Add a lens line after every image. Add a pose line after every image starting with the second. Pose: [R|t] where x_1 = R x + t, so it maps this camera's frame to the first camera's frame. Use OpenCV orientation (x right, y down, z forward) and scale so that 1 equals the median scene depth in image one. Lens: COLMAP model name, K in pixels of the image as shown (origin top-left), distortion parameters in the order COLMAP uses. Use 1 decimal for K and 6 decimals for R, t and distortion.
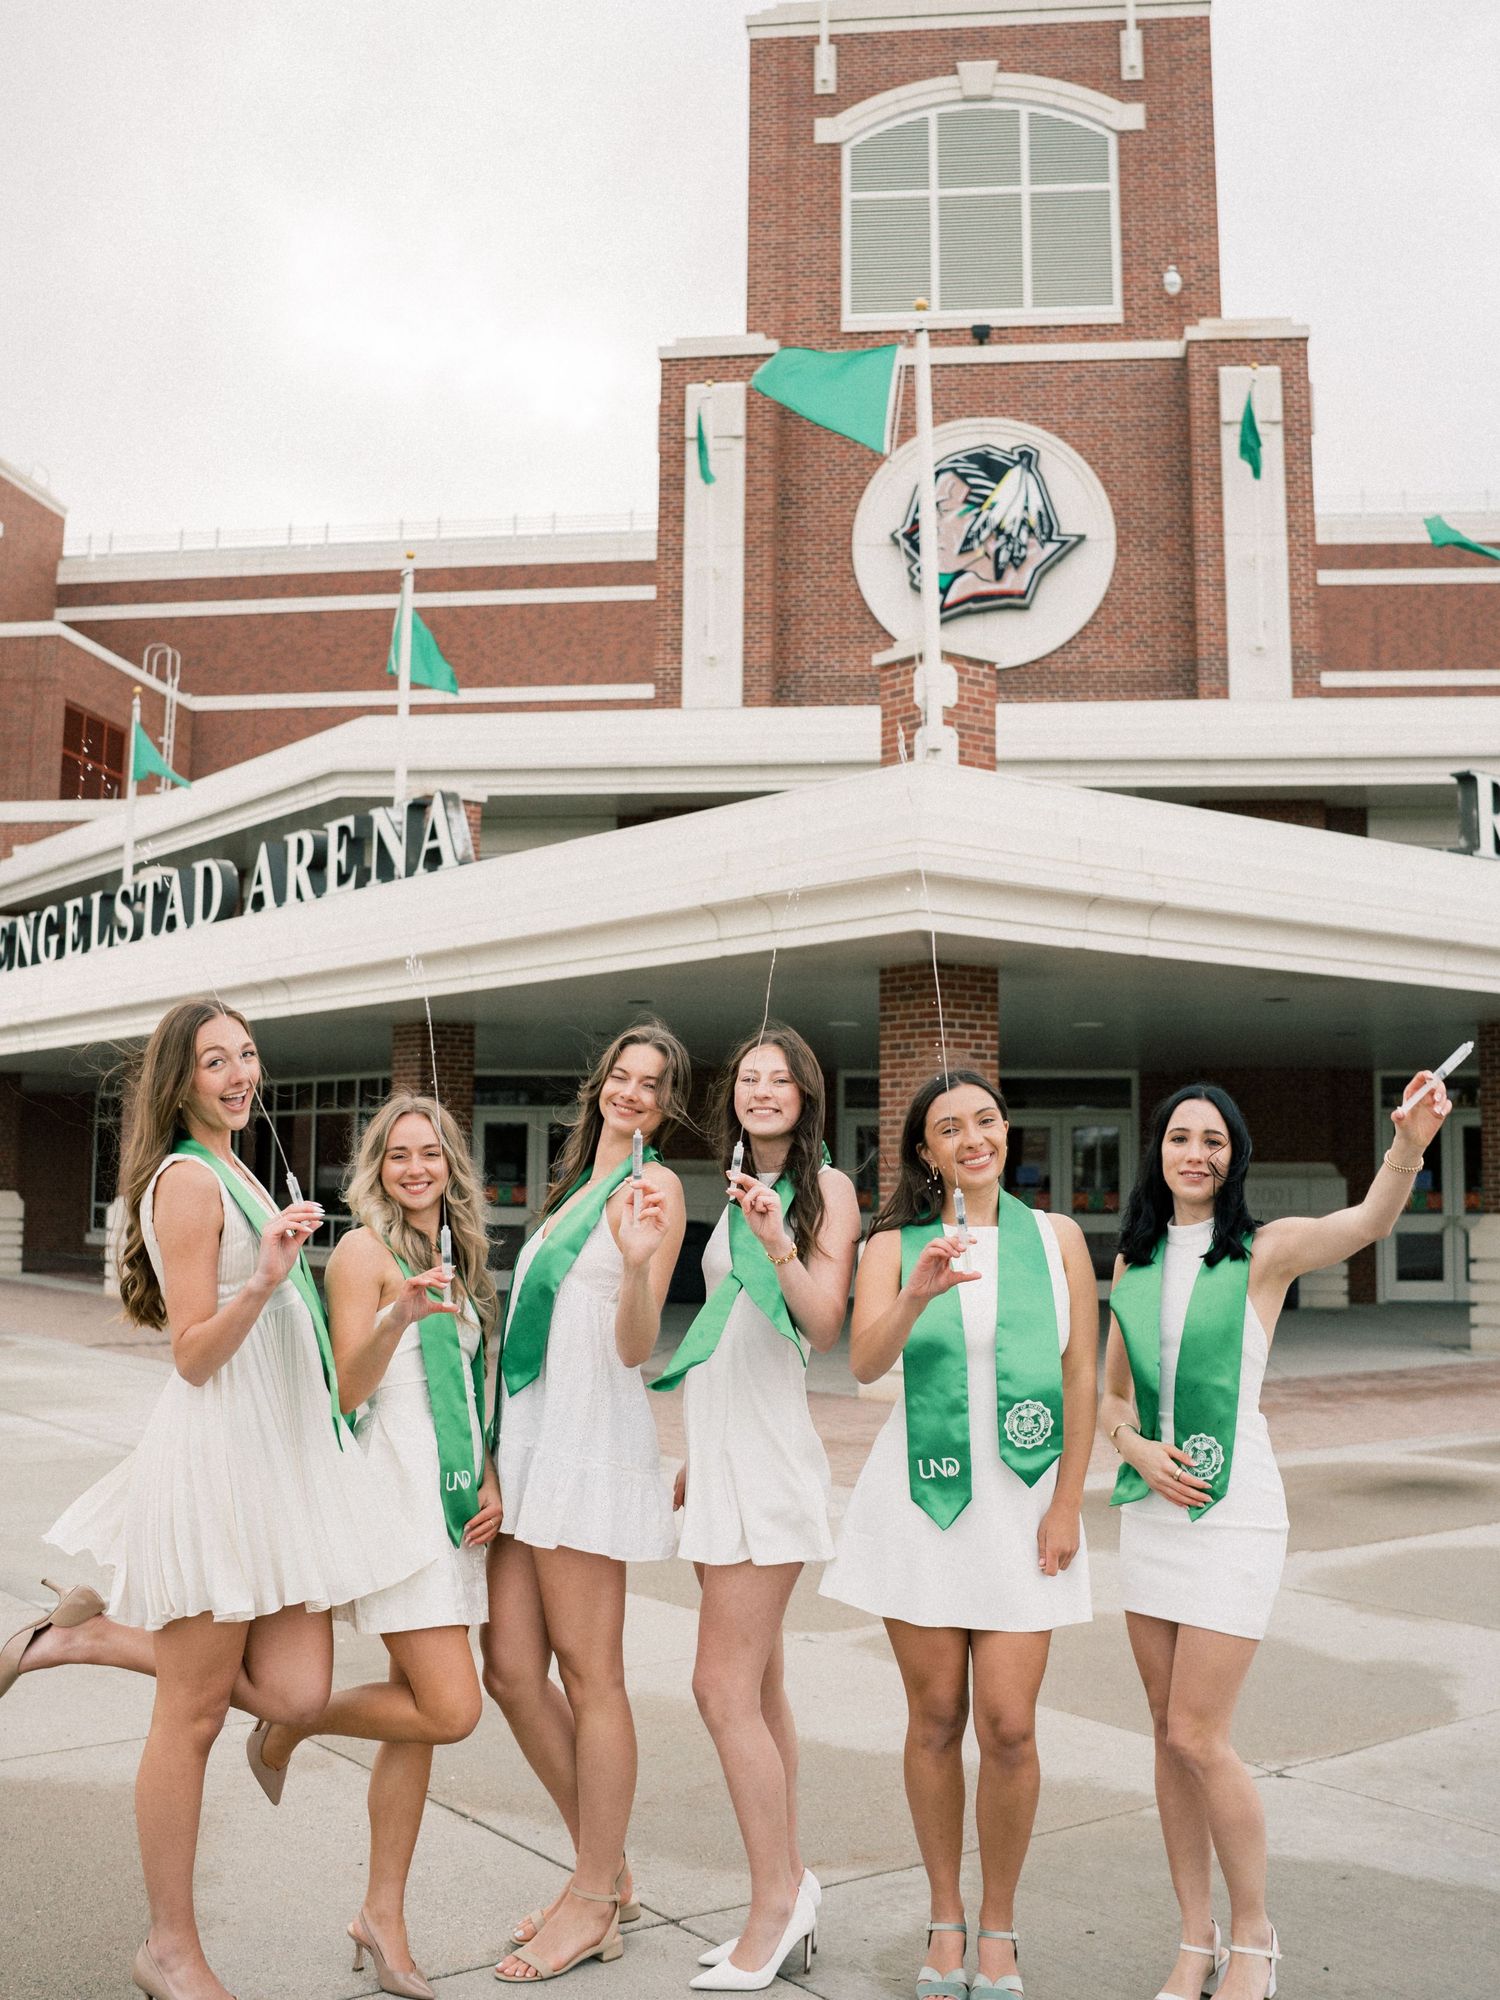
lens RADIAL K [[2129.1, 0, 755.5], [0, 2129.1, 907.5], [0, 0, 1]] dist [-0.194547, 0.228150]
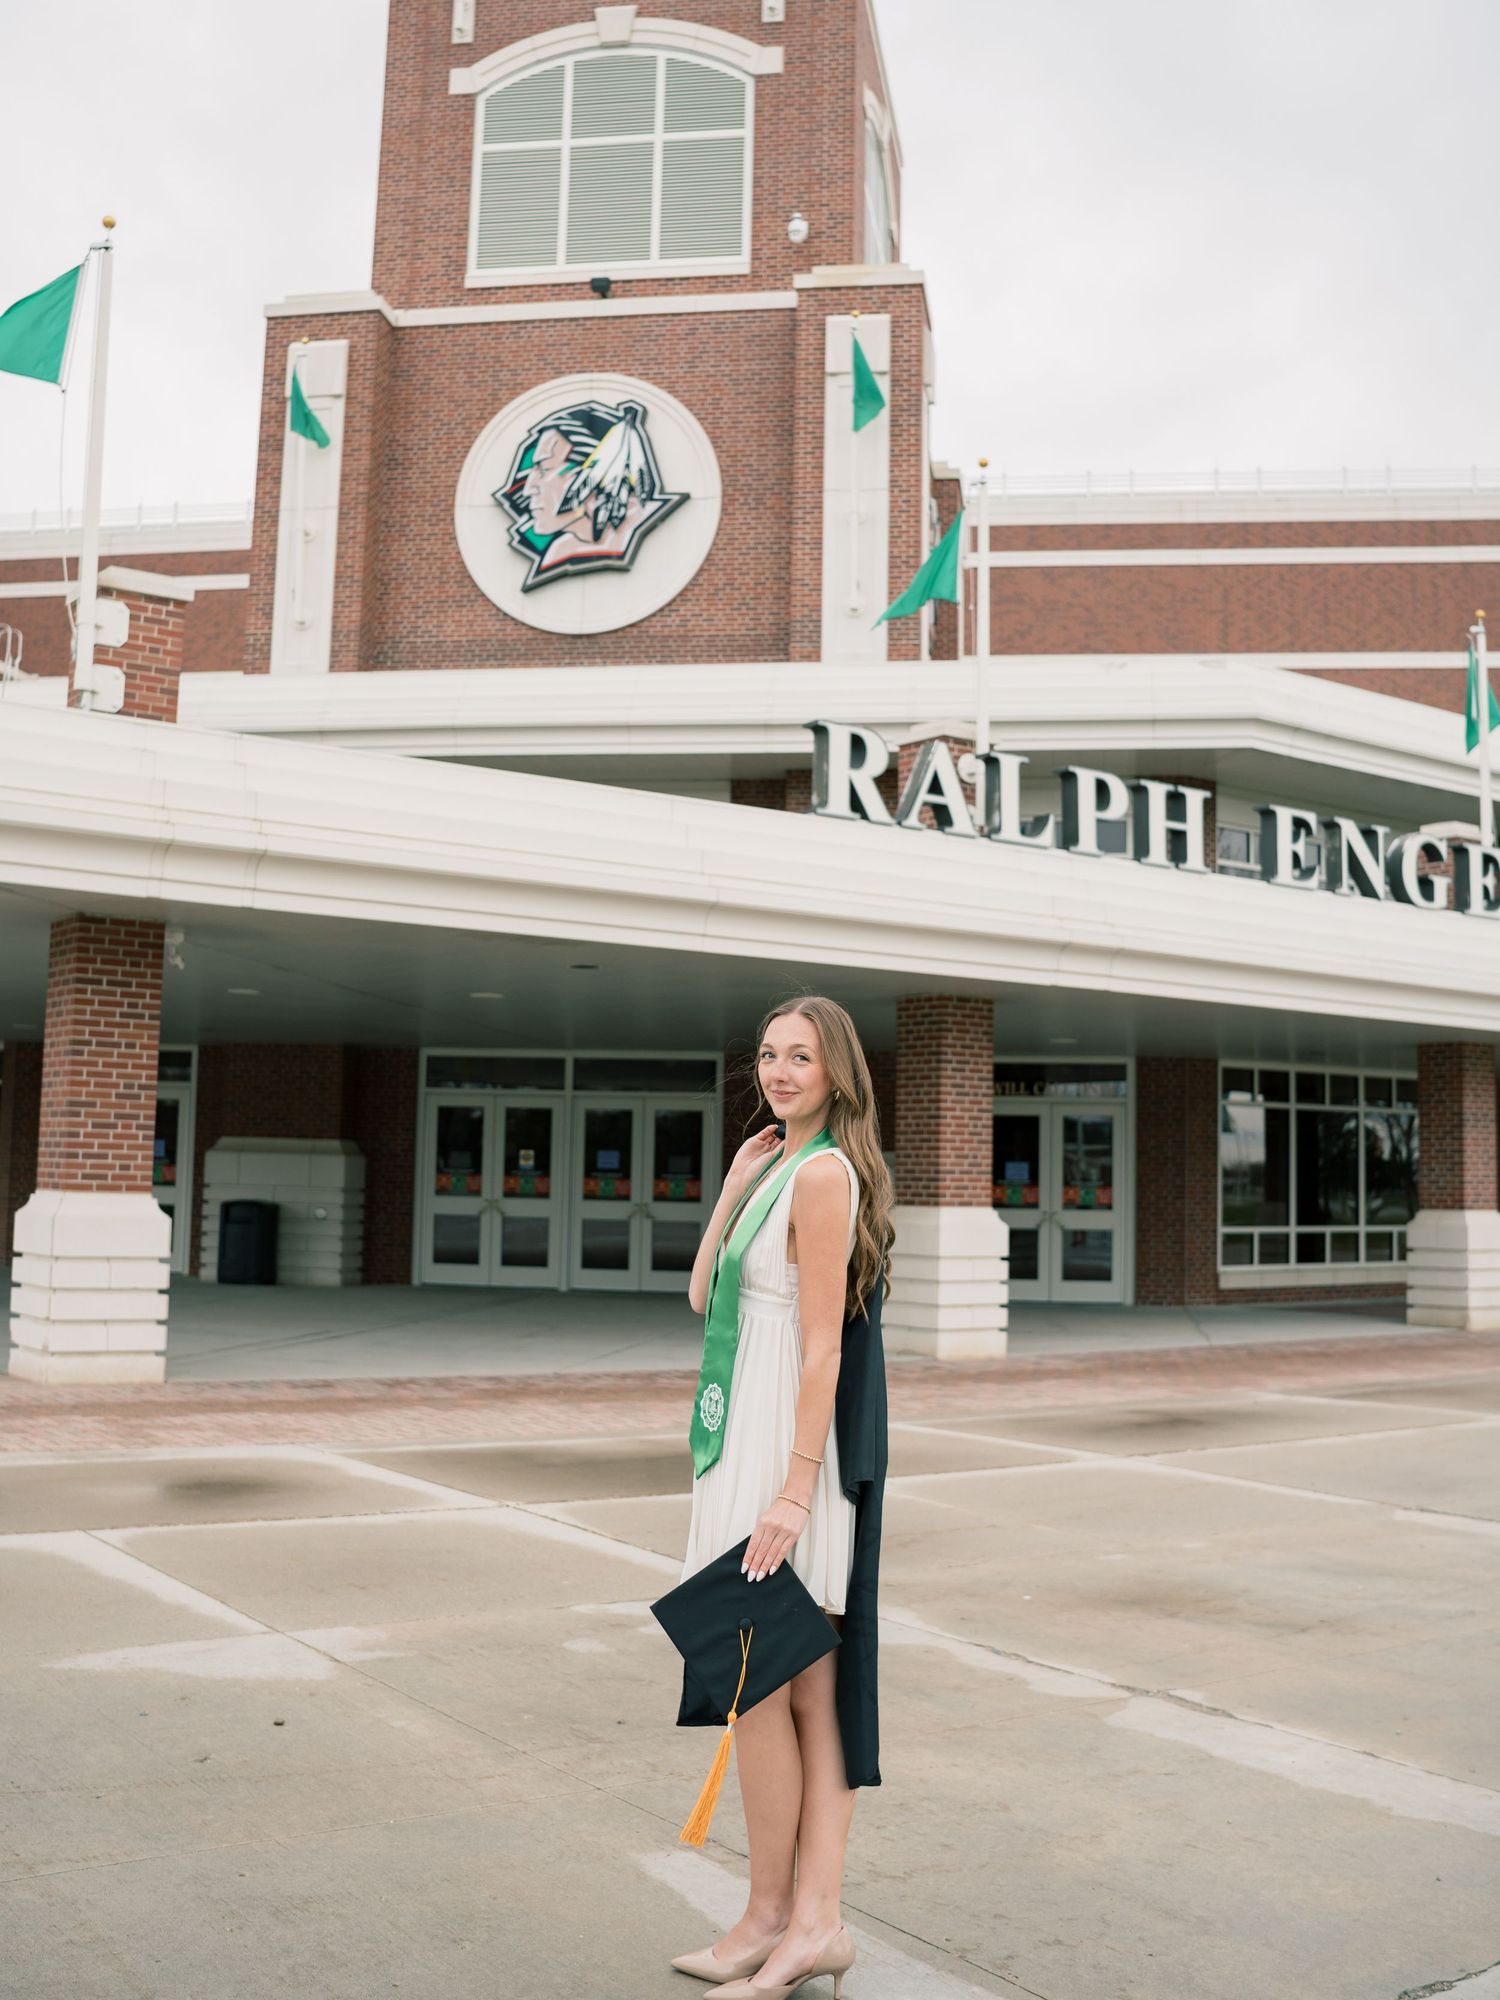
lens RADIAL K [[2125.5, 0, 743.5], [0, 2125.5, 913.8], [0, 0, 1]] dist [-0.191487, 0.219540]
pose [[0.999654, 0.008142, -0.025030, 0.204331], [-0.008007, 0.999953, 0.005479, 0.008914], [0.025073, -0.005277, 0.999672, 0.039896]]
